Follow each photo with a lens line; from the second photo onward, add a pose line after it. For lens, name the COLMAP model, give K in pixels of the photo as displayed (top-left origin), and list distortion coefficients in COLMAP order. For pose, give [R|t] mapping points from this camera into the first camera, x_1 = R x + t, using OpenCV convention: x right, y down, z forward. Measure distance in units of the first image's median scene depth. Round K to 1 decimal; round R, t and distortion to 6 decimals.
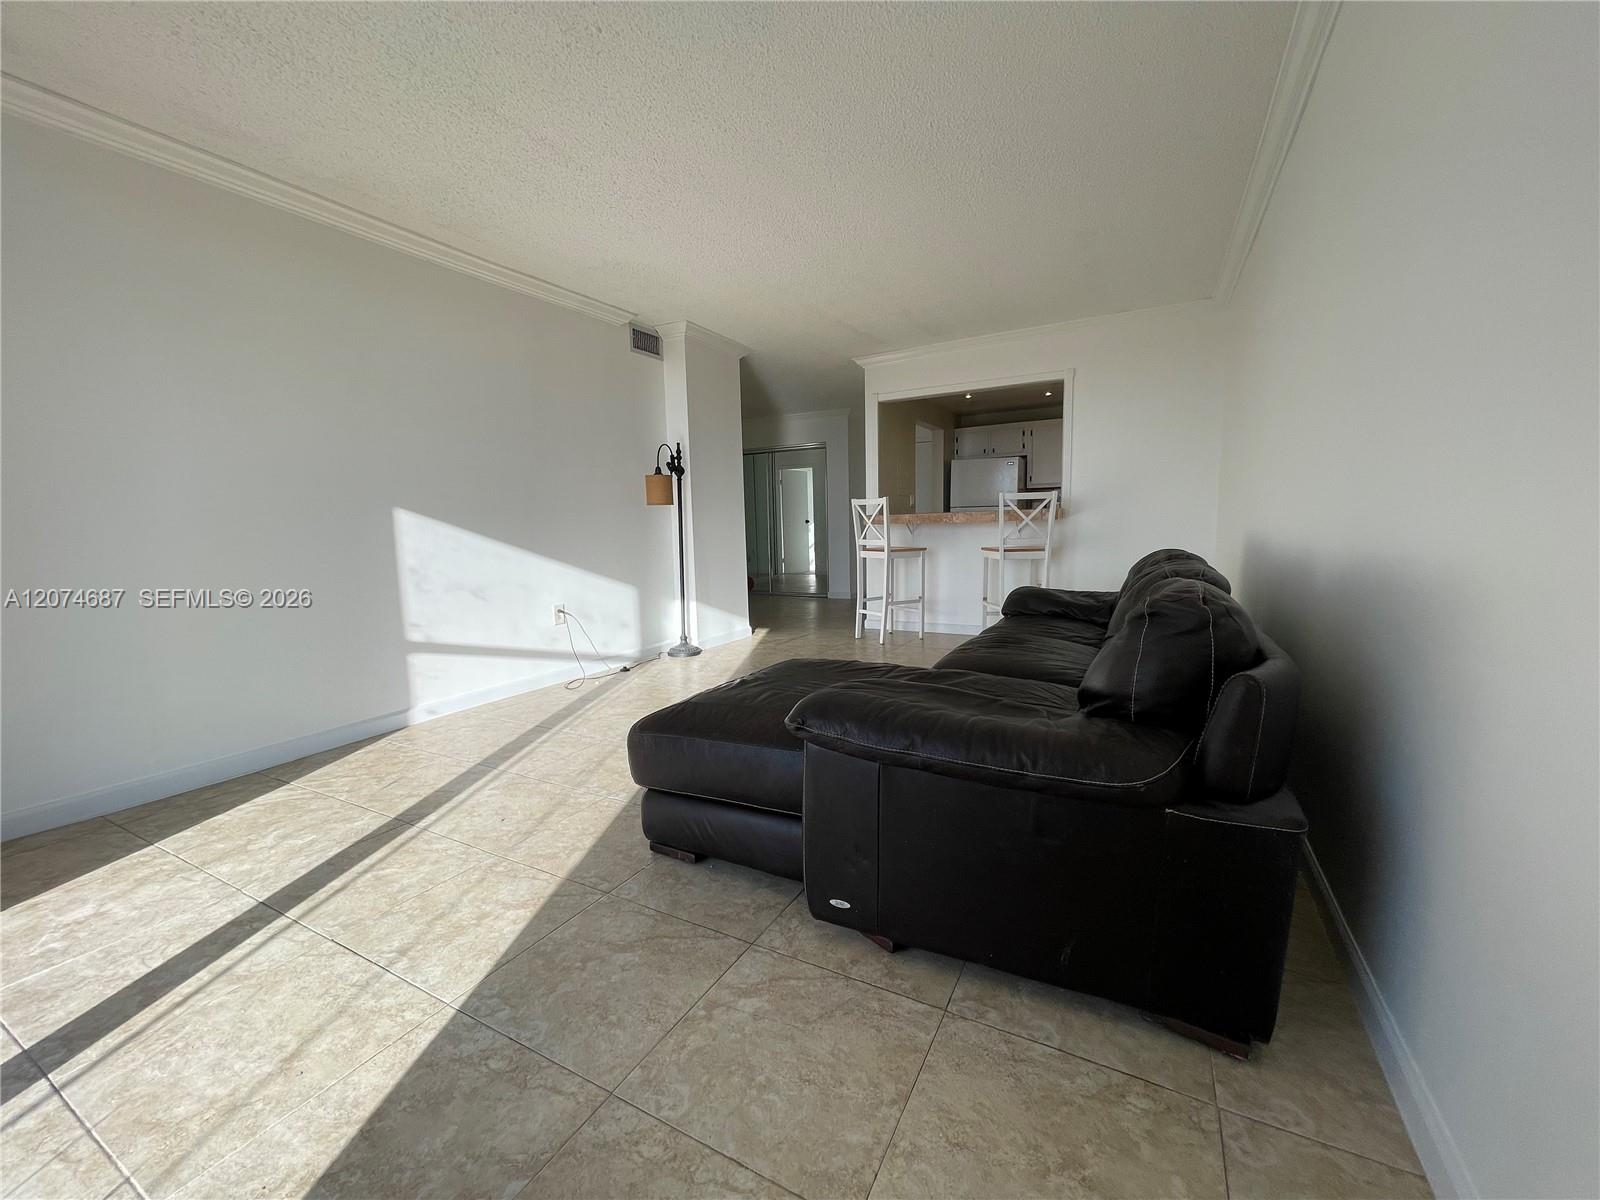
lens RADIAL K [[648.5, 0, 795.8], [0, 648.5, 607.2], [0, 0, 1]] dist [-0.000757, 0.000319]
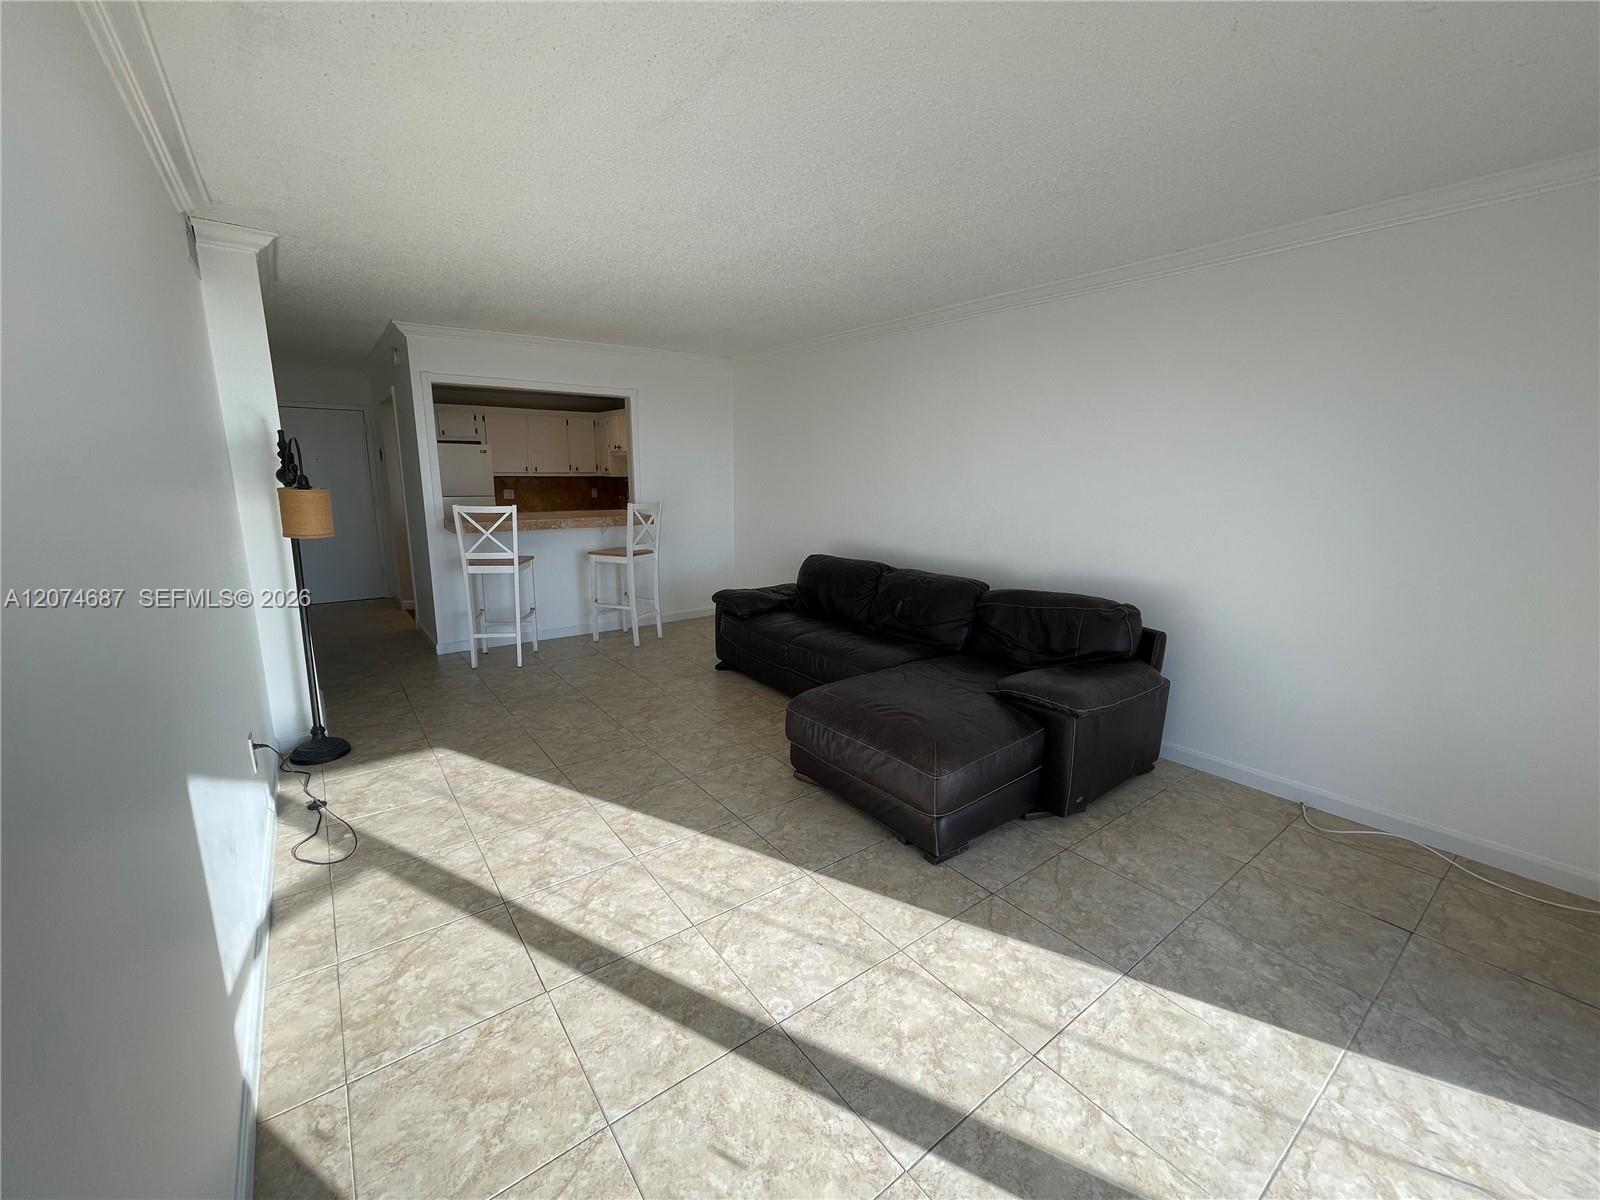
lens RADIAL K [[648.5, 0, 799.0], [0, 648.5, 599.5], [0, 0, 1]] dist [-0.000757, 0.000319]
pose [[0.410293, -0.155193, 0.898652, -0.950623], [0.098618, 0.987185, 0.125456, -0.208127], [-0.906606, 0.037150, 0.420340, 0.496942]]
